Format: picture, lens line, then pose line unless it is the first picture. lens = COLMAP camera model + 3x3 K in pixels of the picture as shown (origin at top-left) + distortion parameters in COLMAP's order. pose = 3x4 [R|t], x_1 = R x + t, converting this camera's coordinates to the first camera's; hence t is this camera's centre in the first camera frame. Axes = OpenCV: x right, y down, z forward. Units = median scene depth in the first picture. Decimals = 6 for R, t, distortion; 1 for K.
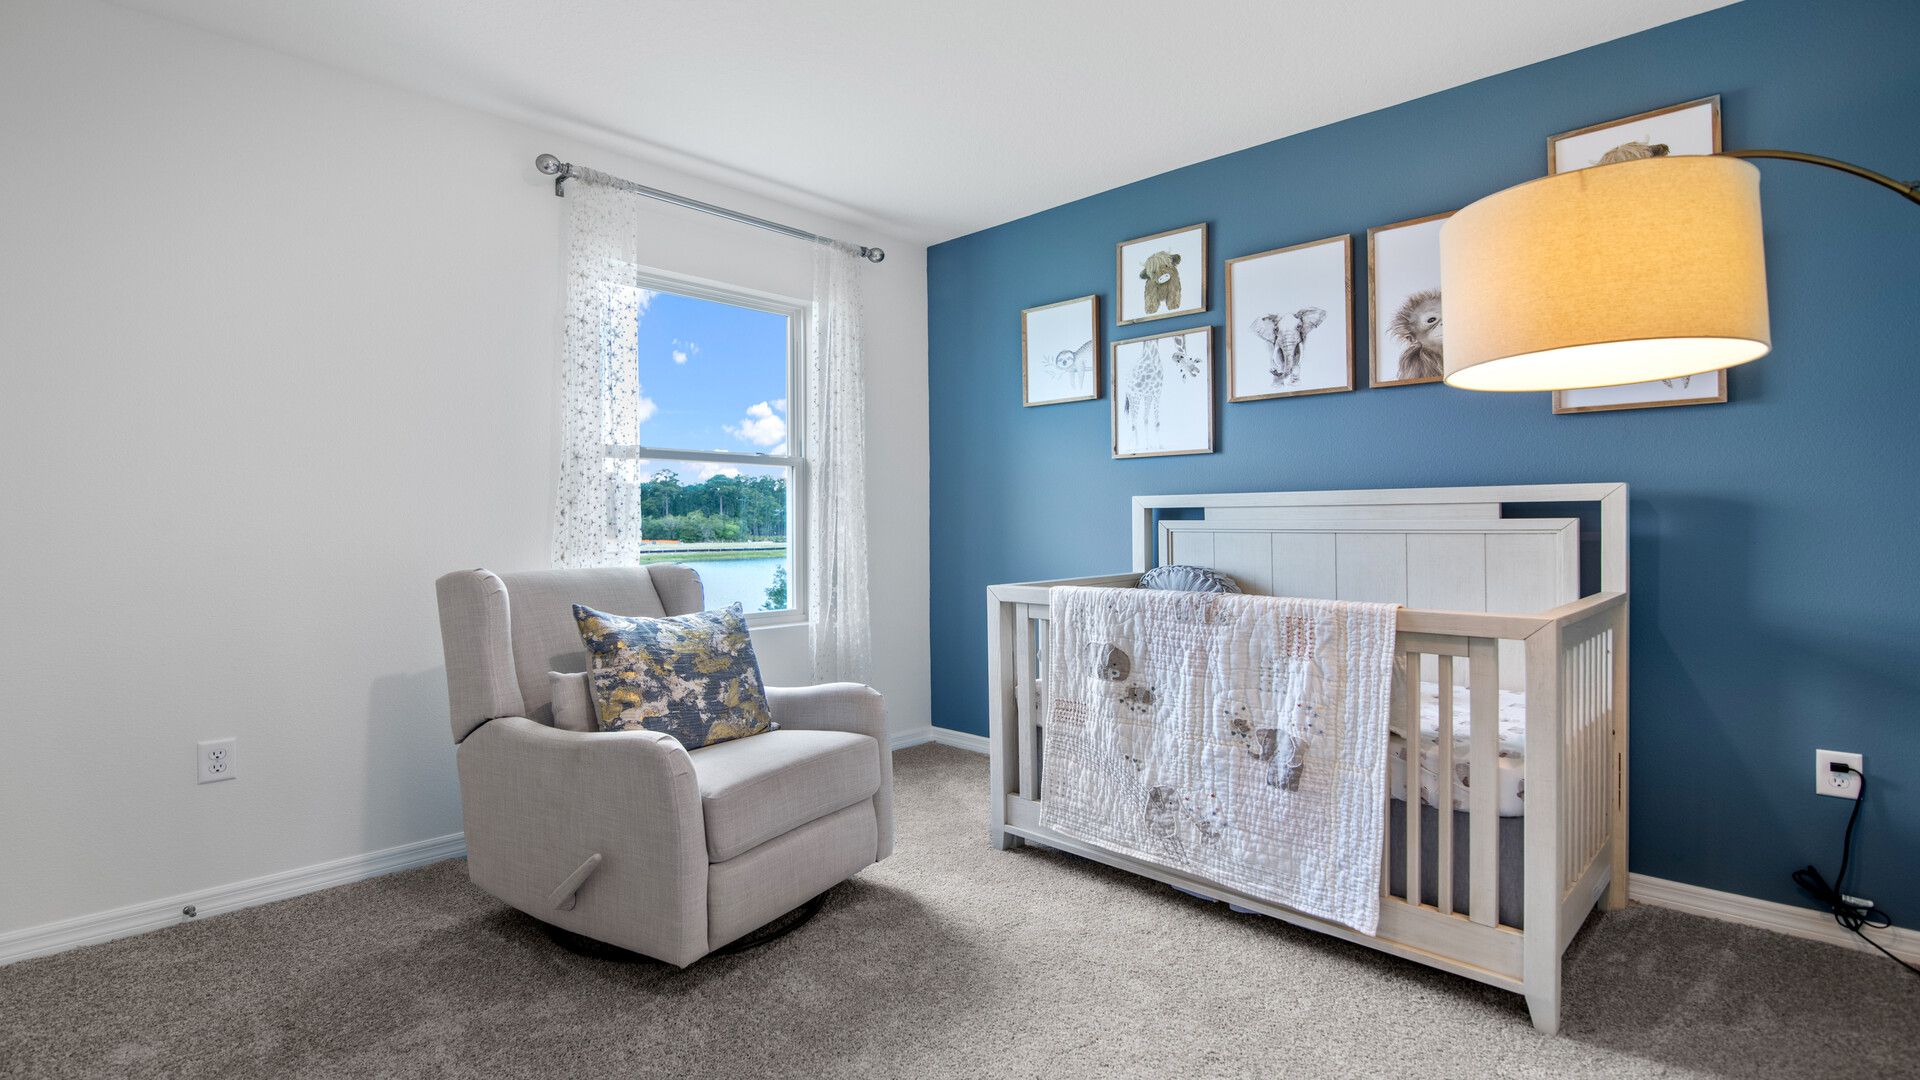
lens RADIAL K [[882.3, 0, 970.0], [0, 882.3, 529.3], [0, 0, 1]] dist [-0.023624, -0.000277]
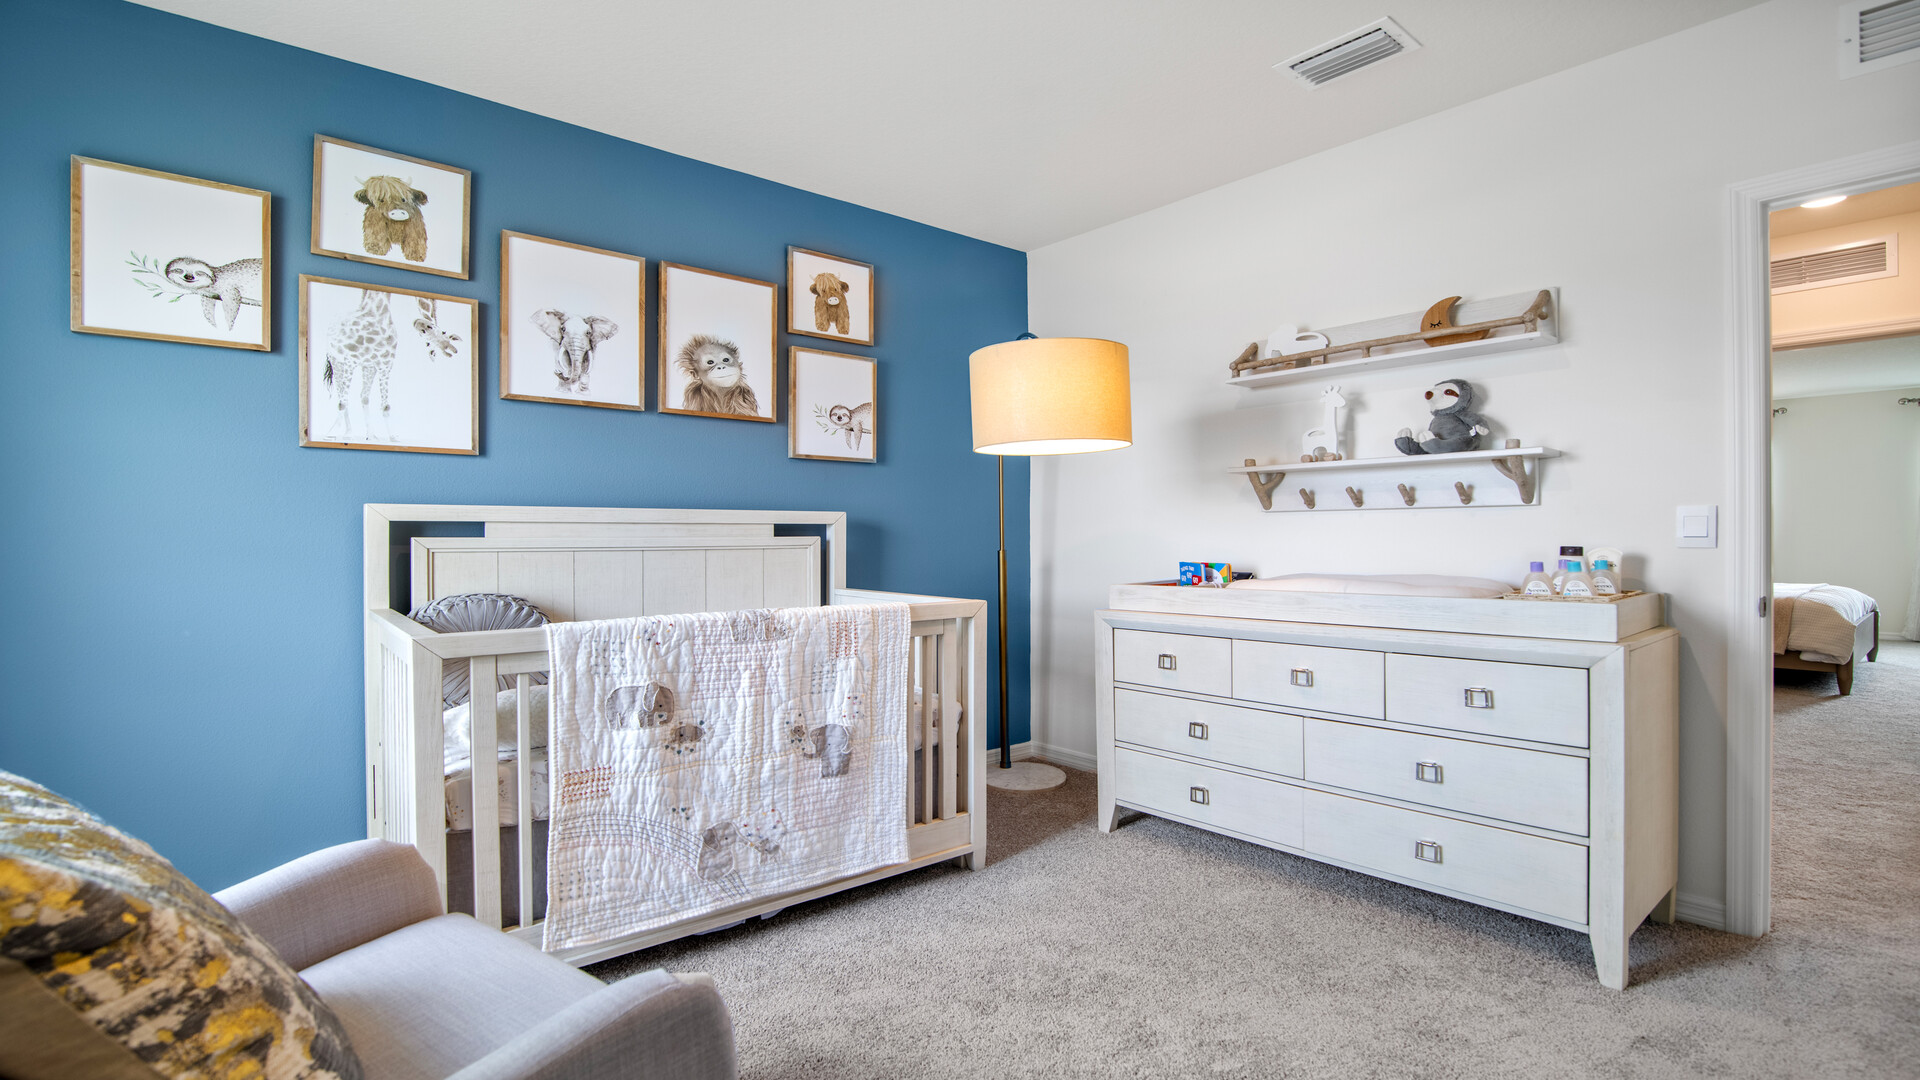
lens RADIAL K [[882.3, 0, 968.2], [0, 882.3, 539.3], [0, 0, 1]] dist [-0.023624, -0.000277]
pose [[0.112191, 0.000035, 0.993687, -0.586575], [0.008723, 0.999961, -0.001020, -0.004156], [-0.993648, 0.008782, 0.112186, 0.551207]]
